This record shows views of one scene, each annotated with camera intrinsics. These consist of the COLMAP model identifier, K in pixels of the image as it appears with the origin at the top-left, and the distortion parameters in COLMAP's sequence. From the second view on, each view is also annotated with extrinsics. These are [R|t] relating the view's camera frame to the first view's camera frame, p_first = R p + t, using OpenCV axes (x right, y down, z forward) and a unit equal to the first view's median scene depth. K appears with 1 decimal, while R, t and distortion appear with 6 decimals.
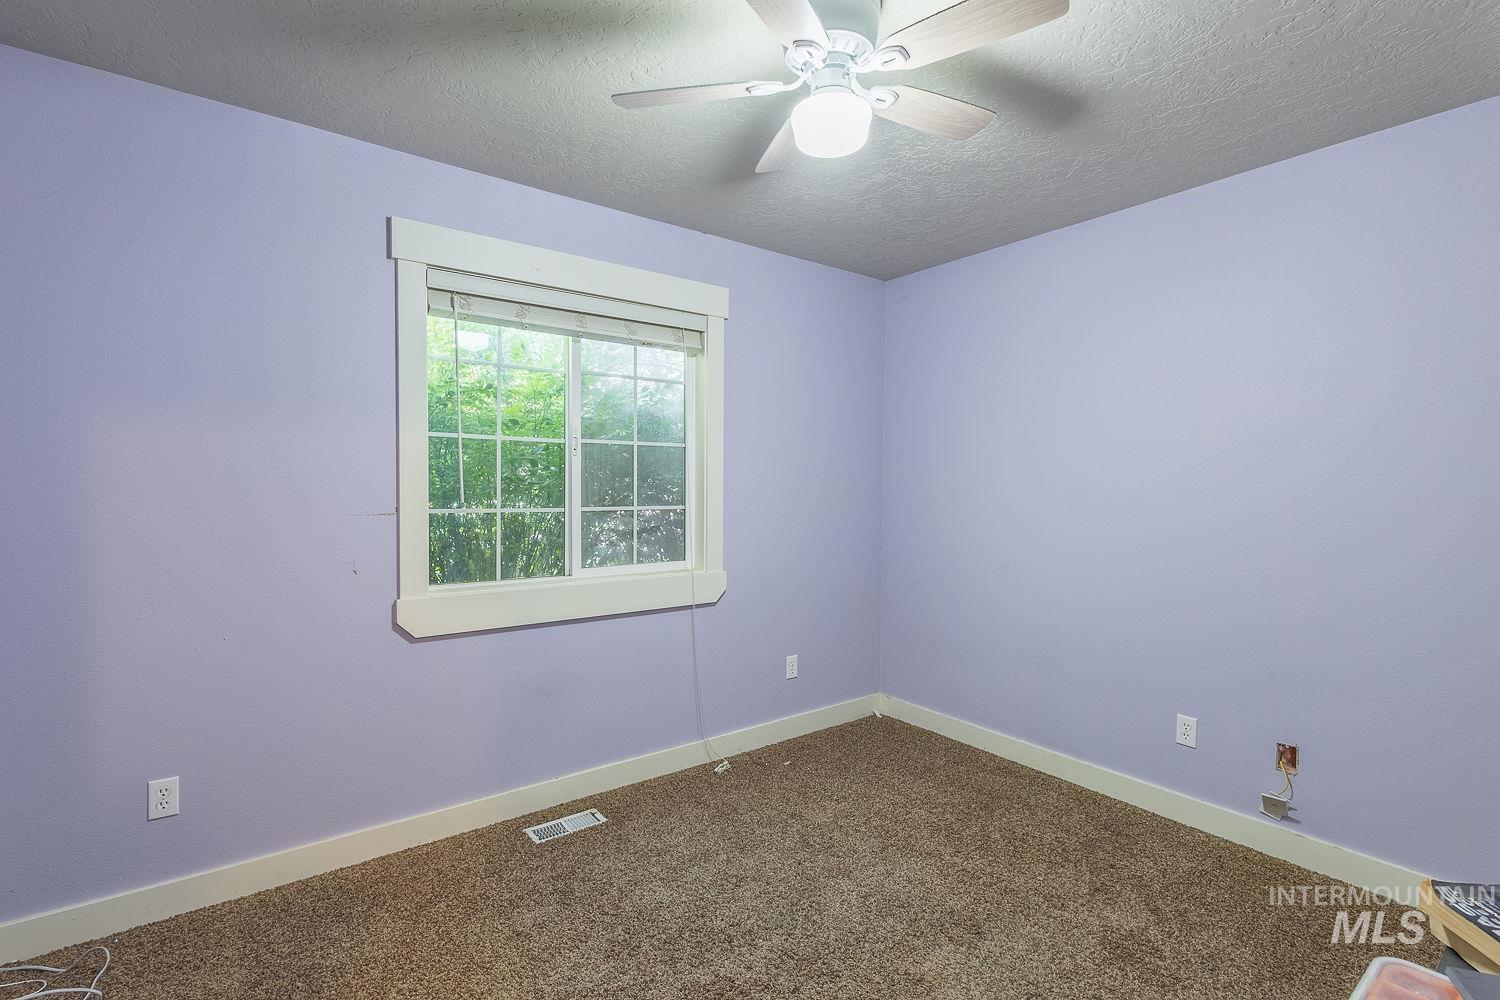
lens RADIAL K [[676.0, 0, 750.0], [0, 676.0, 500.0], [0, 0, 1]] dist [-0.000045, -0.000194]
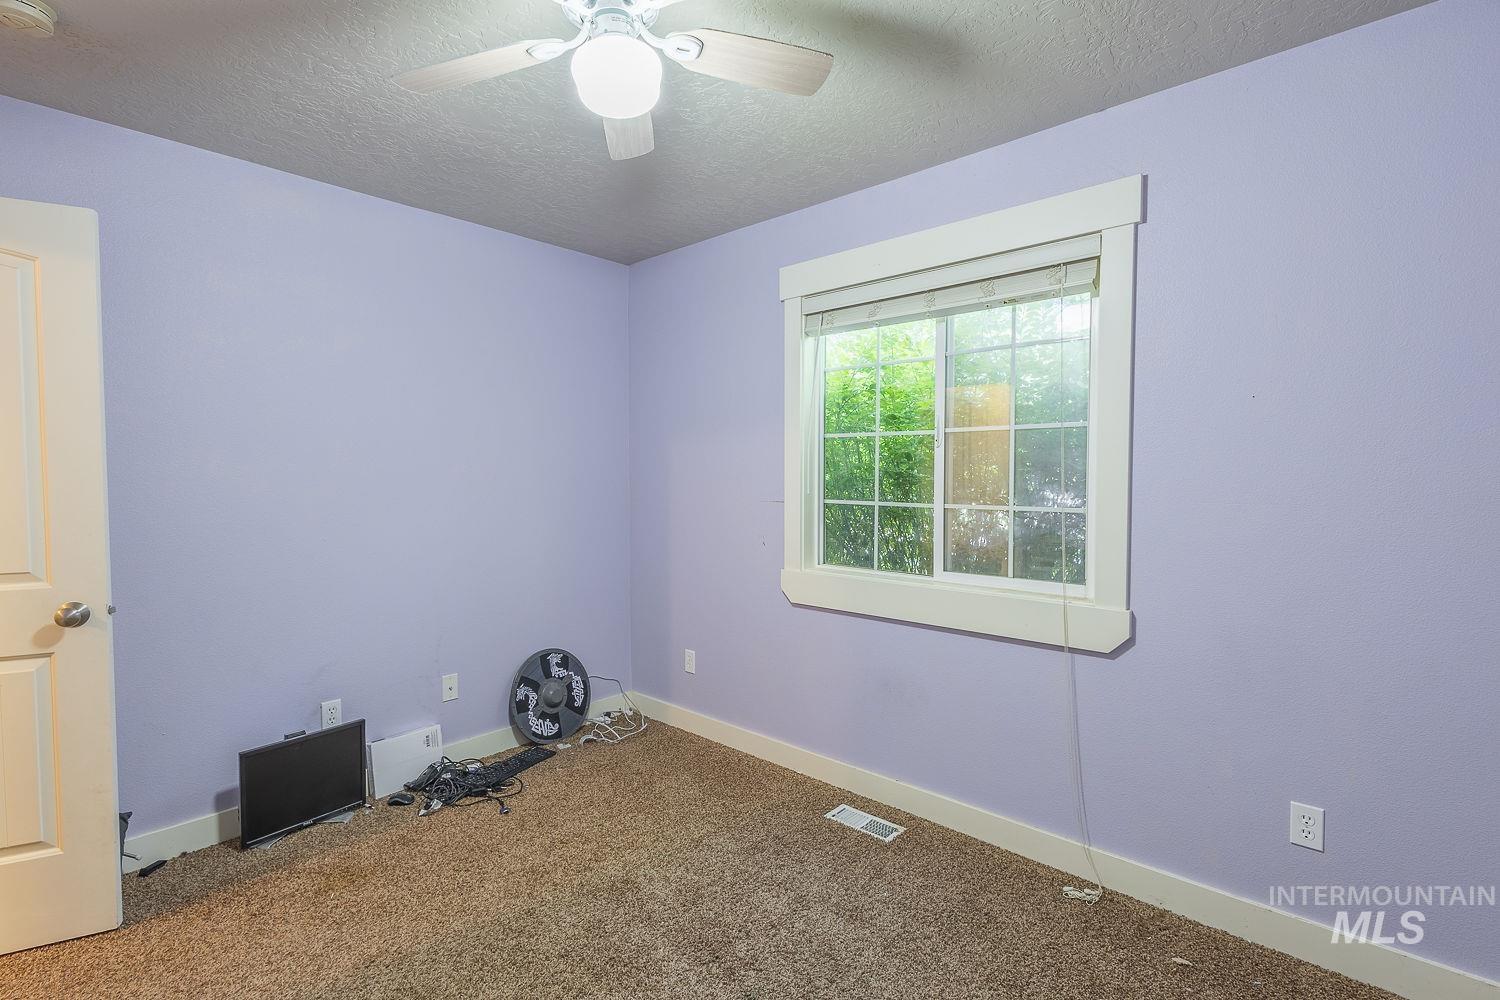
lens RADIAL K [[695.8, 0, 750.0], [0, 695.8, 500.0], [0, 0, 1]] dist [0.002979, -0.000455]
pose [[0.189635, 0.030156, -0.981391, 0.654054], [-0.024150, 0.999369, 0.026042, -0.013245], [0.981558, 0.018762, 0.190243, 0.602449]]
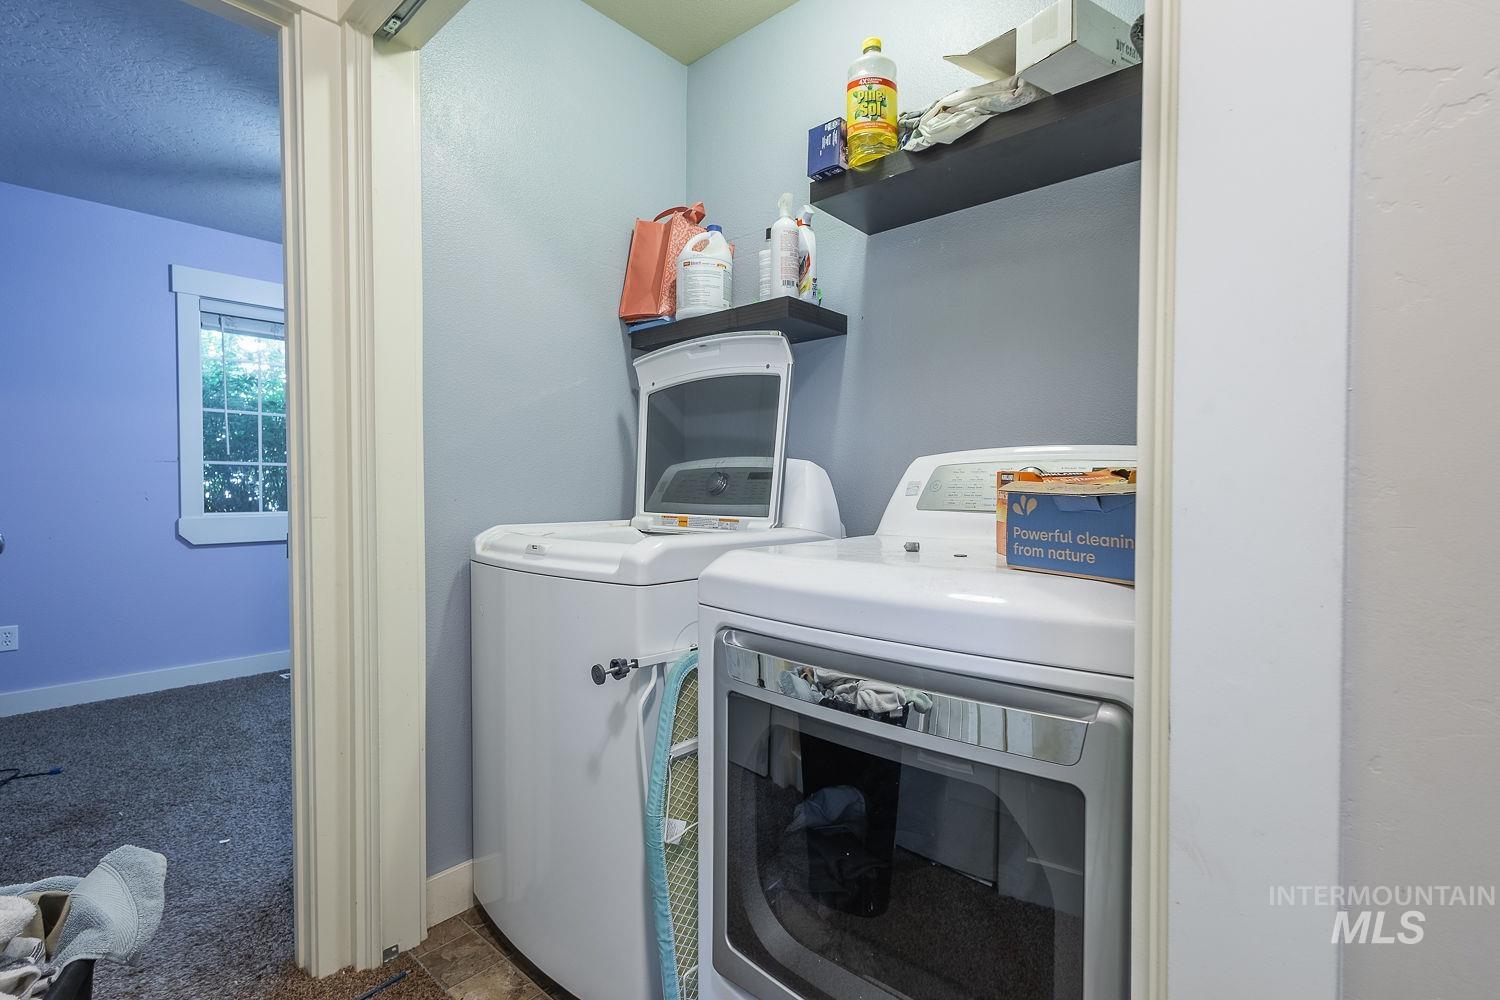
lens RADIAL K [[695.8, 0, 750.0], [0, 695.8, 500.0], [0, 0, 1]] dist [0.002979, -0.000455]
pose [[0.981654, -0.010528, 0.190378, 0.377367], [0.011207, 0.999934, -0.002490, 0.109059], [-0.190340, 0.004578, 0.981708, -0.670471]]
